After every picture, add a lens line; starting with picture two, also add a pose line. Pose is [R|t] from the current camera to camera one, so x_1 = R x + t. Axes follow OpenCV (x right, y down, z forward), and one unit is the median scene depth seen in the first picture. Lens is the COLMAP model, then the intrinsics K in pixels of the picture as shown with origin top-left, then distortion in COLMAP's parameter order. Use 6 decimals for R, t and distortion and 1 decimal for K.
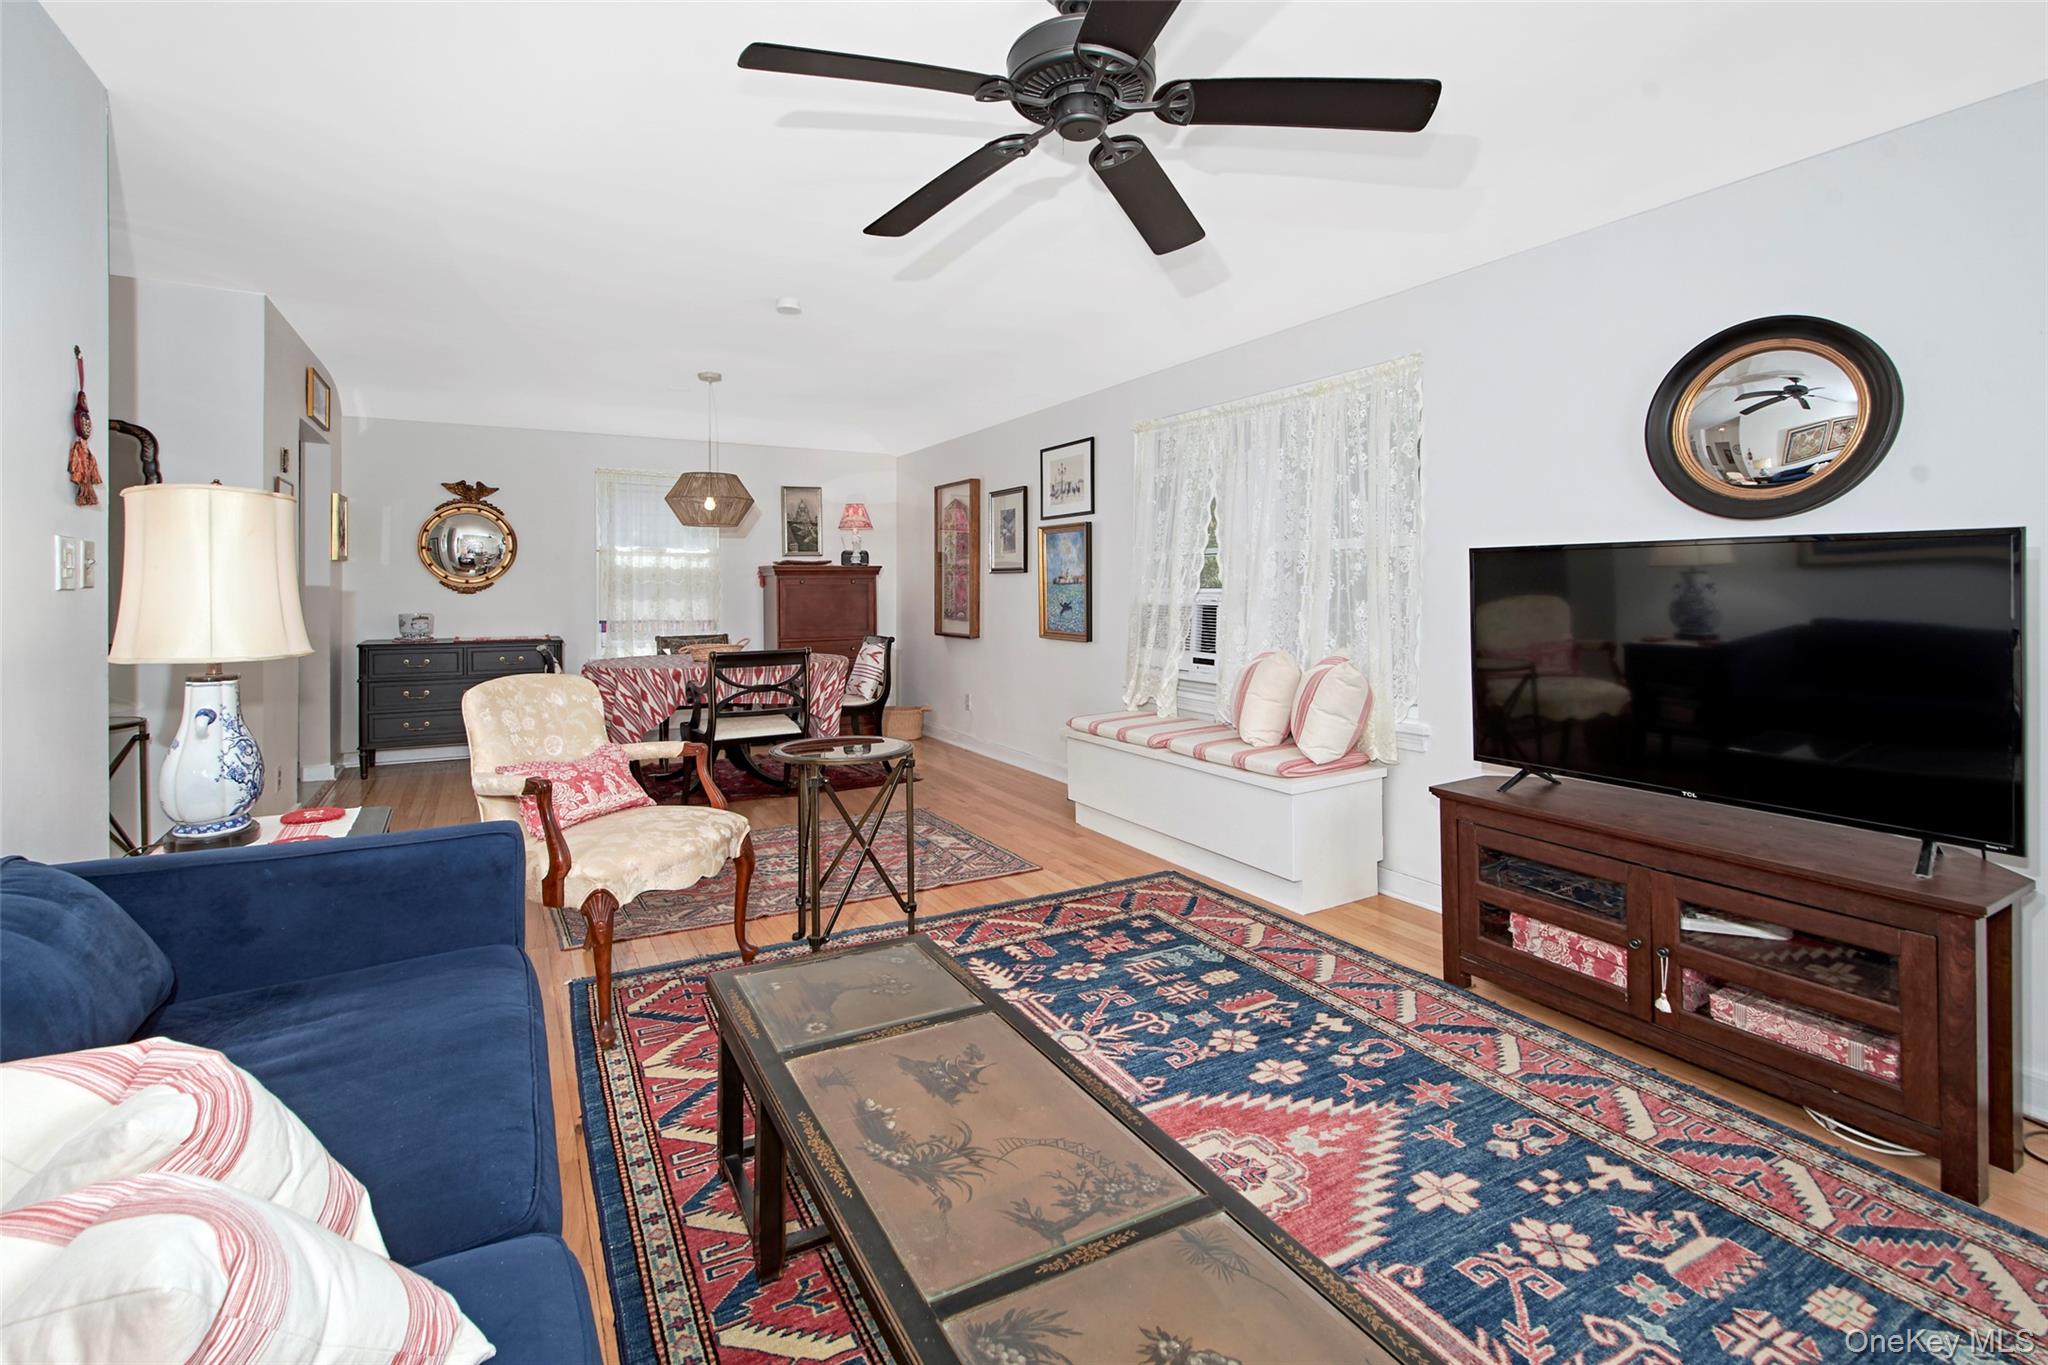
lens RADIAL K [[926.1, 0, 991.3], [0, 926.1, 592.8], [0, 0, 1]] dist [0.009080, -0.004714]
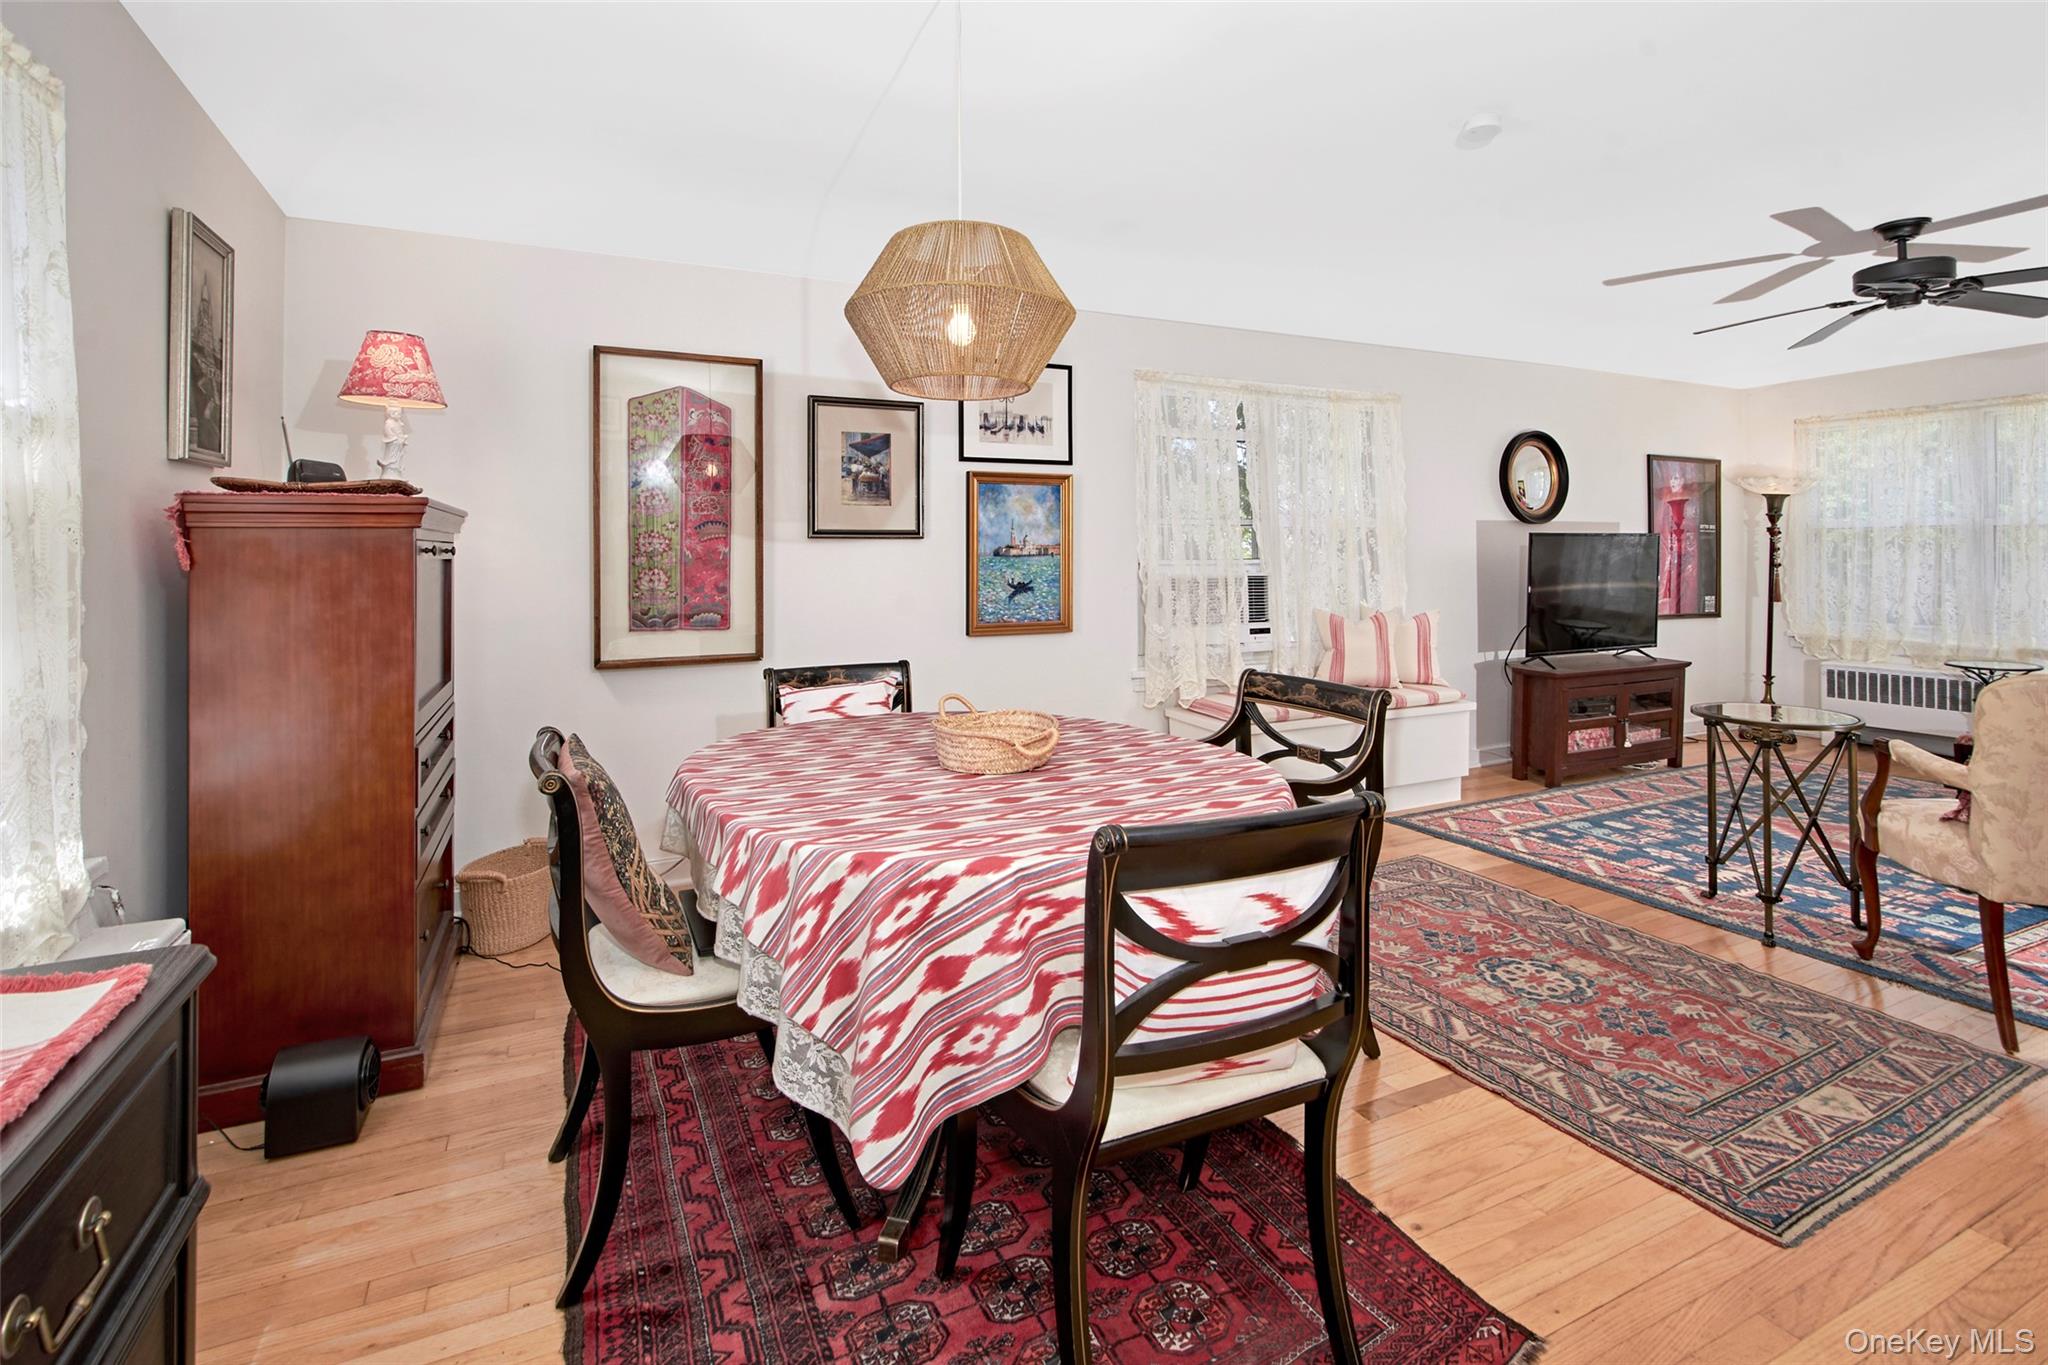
lens RADIAL K [[991.3, 0, 1017.8], [0, 991.3, 551.2], [0, 0, 1]] dist [-0.009234, -0.000650]
pose [[0.028103, 0.007874, 0.999574, -1.466640], [0.013996, 0.999868, -0.008270, -0.014743], [-0.999507, 0.014222, 0.027989, 2.085870]]
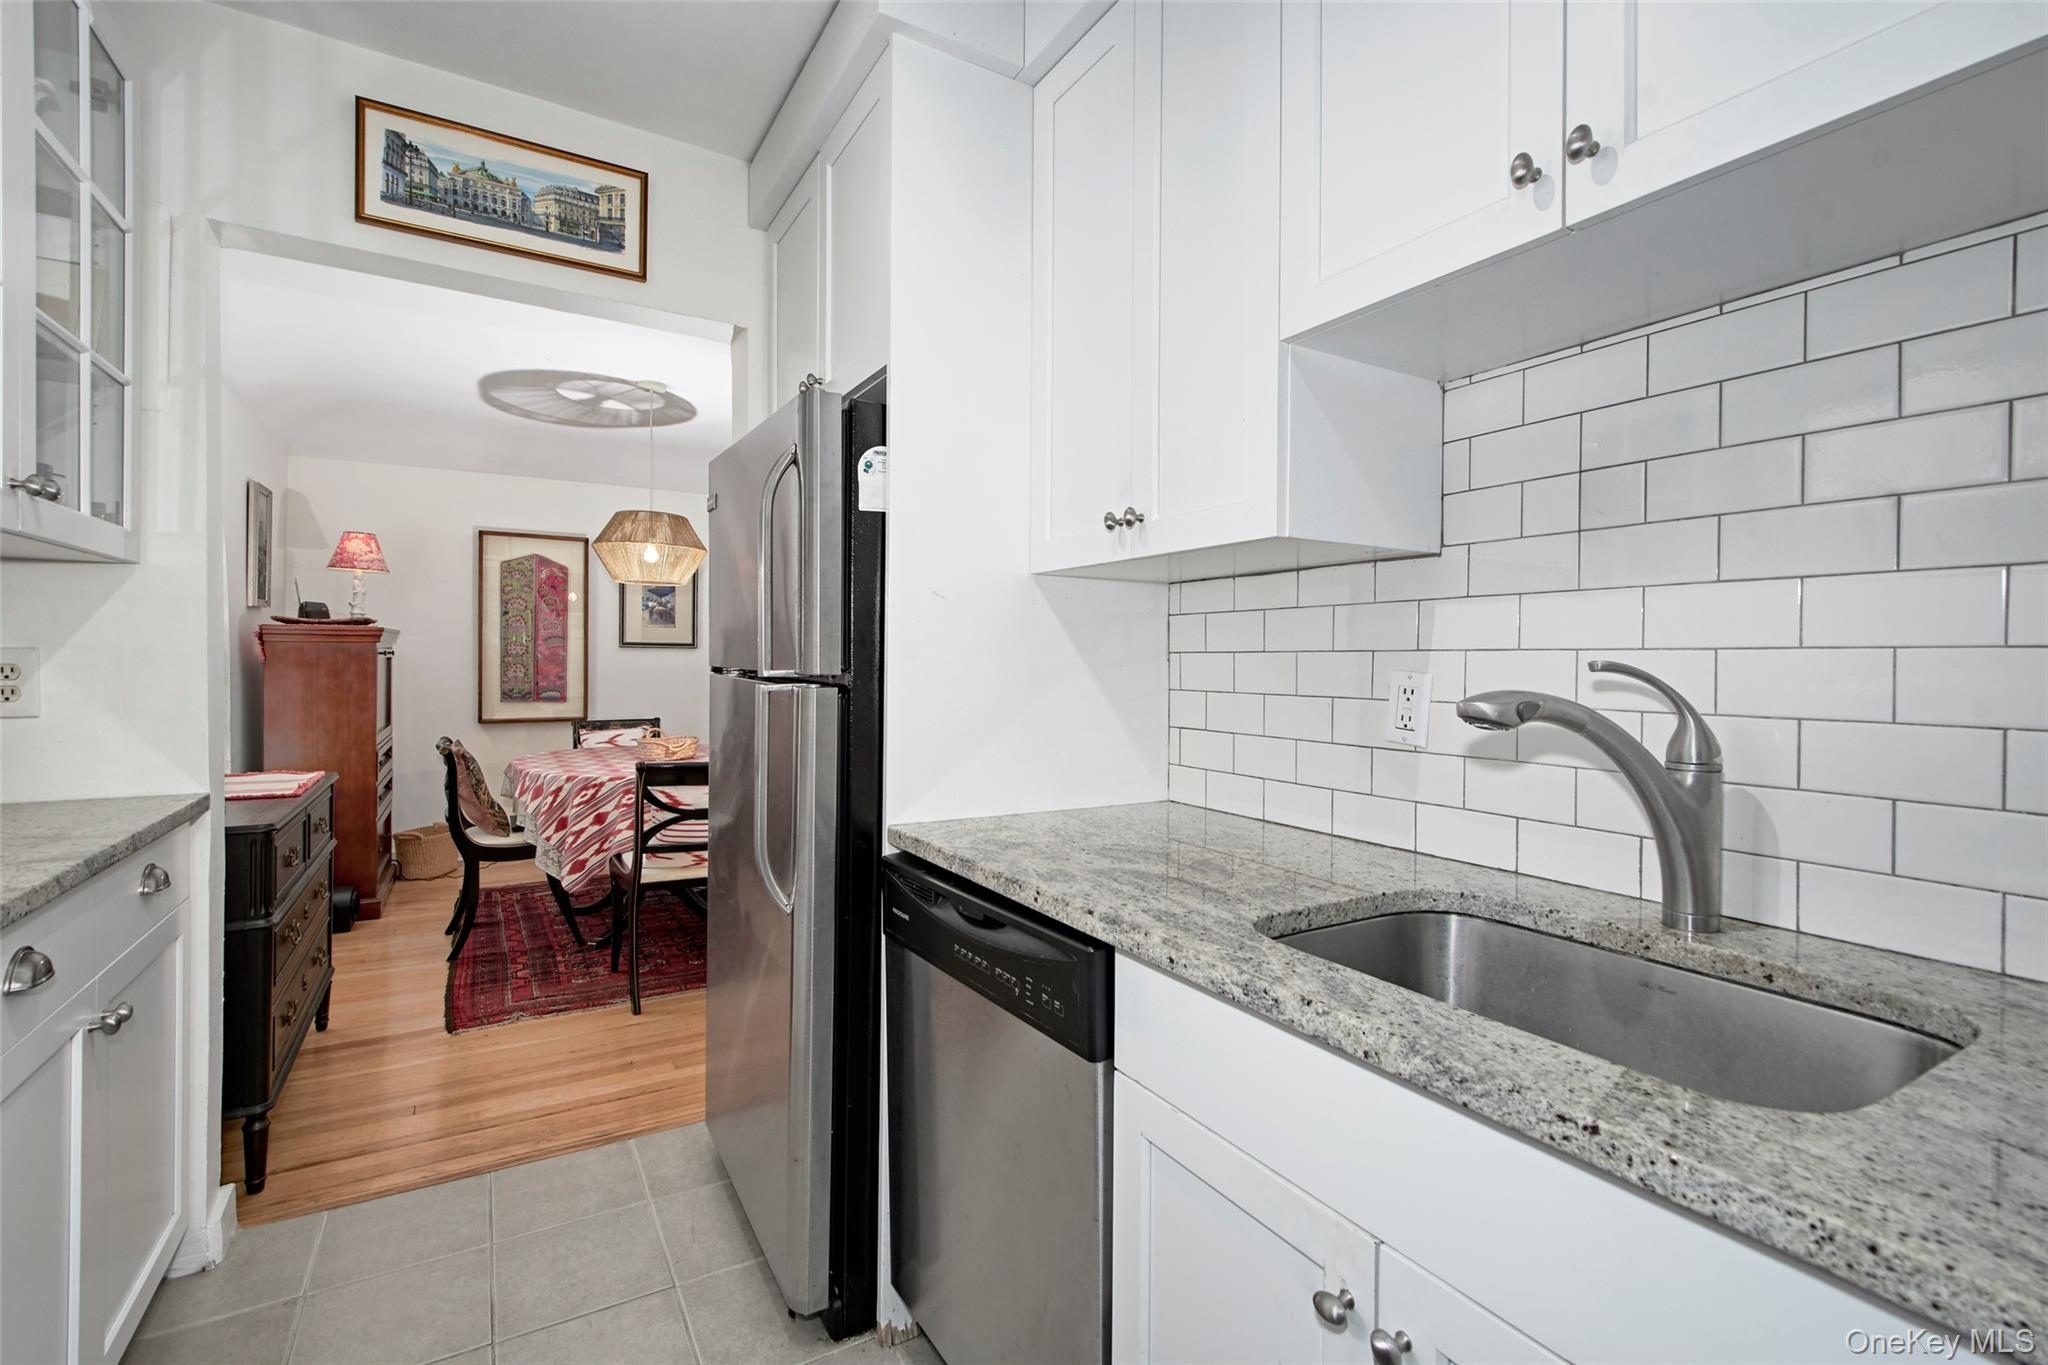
lens RADIAL K [[926.1, 0, 996.3], [0, 926.1, 681.6], [0, 0, 1]] dist [0.009080, -0.004714]
pose [[-0.051815, -0.022042, 0.998413, -2.445820], [-0.003126, 0.999755, 0.021910, -0.020583], [-0.998652, -0.001985, -0.051871, 1.558825]]
